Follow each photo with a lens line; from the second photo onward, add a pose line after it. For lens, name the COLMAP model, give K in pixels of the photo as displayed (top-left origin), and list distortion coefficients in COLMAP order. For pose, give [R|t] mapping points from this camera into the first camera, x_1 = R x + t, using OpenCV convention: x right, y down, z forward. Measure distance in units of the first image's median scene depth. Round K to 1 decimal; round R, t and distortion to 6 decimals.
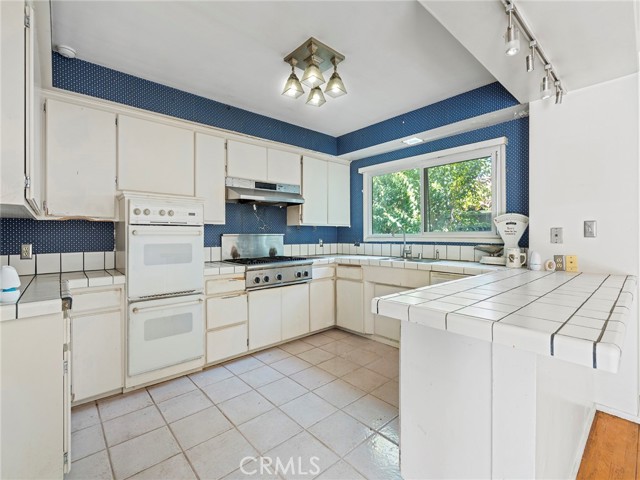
lens RADIAL K [[291.4, 0, 320.1], [0, 291.4, 236.8], [0, 0, 1]] dist [0.000916, 0.000698]
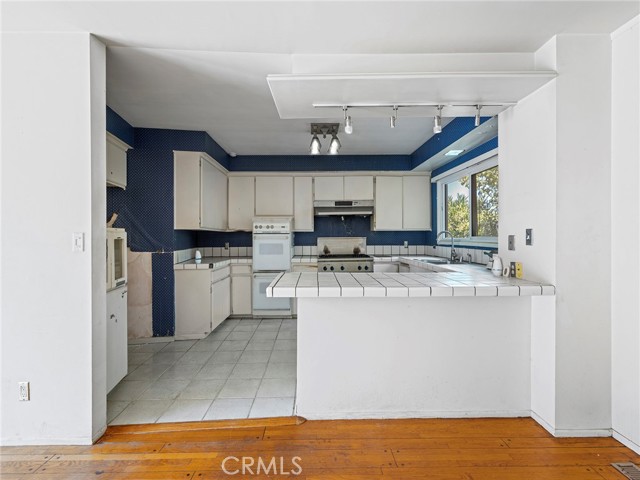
lens RADIAL K [[291.4, 0, 319.0], [0, 291.4, 238.4], [0, 0, 1]] dist [0.000916, 0.000698]
pose [[0.757665, 0.007001, -0.652606, 0.673208], [-0.001531, 0.999959, 0.008949, -0.019277], [0.652641, -0.005781, 0.757645, -0.150542]]
